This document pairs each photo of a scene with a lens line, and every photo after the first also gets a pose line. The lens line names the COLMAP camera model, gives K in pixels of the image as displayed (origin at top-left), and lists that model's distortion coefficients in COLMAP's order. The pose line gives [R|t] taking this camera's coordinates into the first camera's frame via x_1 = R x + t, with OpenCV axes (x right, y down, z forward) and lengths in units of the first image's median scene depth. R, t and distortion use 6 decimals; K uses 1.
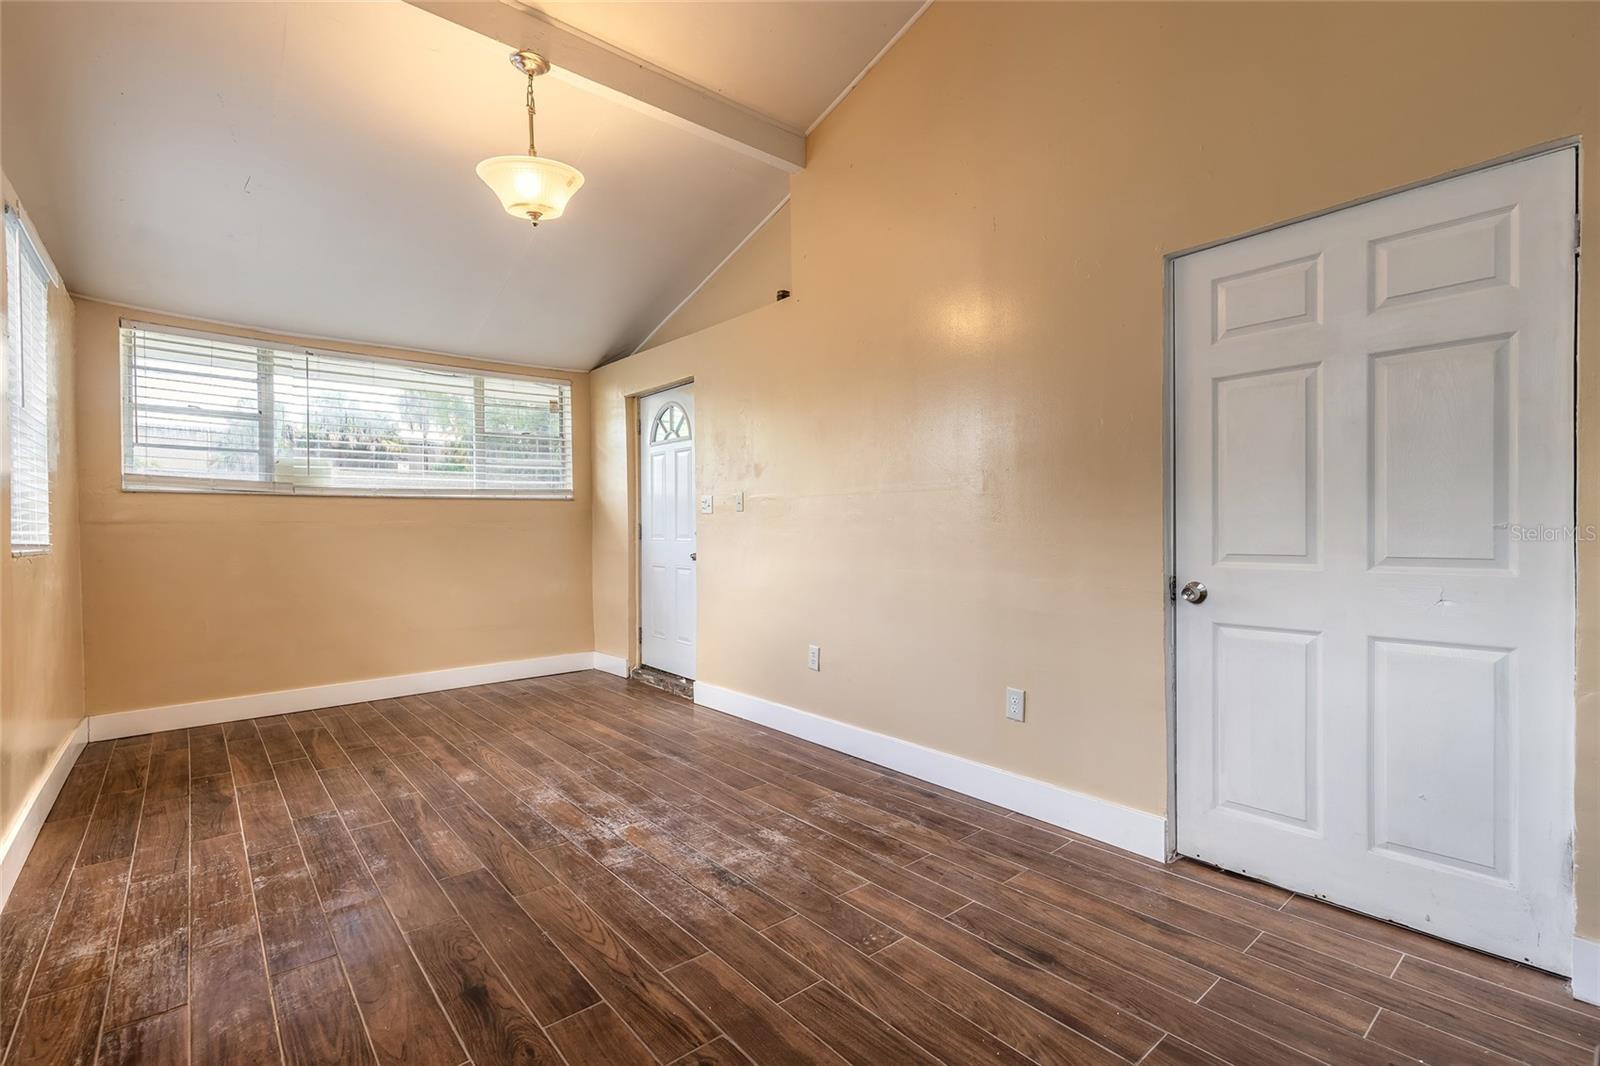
lens RADIAL K [[722.0, 0, 797.4], [0, 722.0, 535.4], [0, 0, 1]] dist [0.007562, -0.002785]
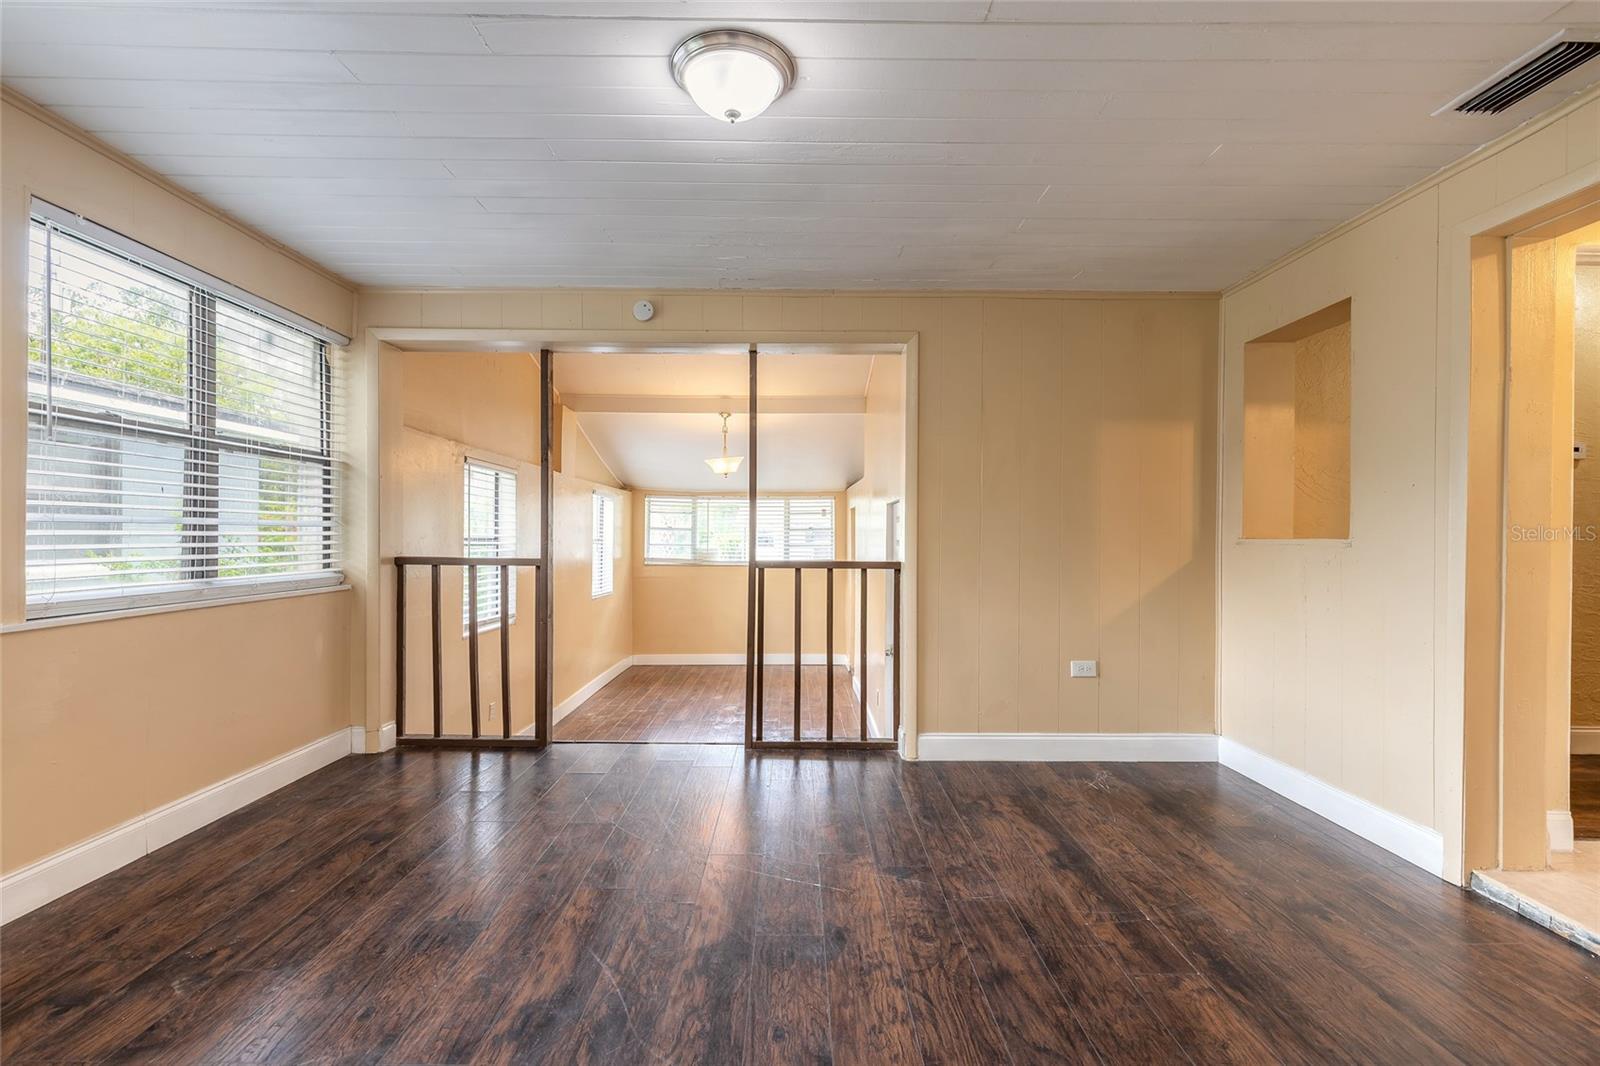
lens RADIAL K [[722.0, 0, 798.8], [0, 722.0, 537.9], [0, 0, 1]] dist [0.007562, -0.002785]
pose [[0.779657, 0.008889, -0.626143, 0.869829], [-0.014908, 0.999879, -0.004368, -0.132555], [0.626029, 0.012740, 0.779696, -0.491749]]
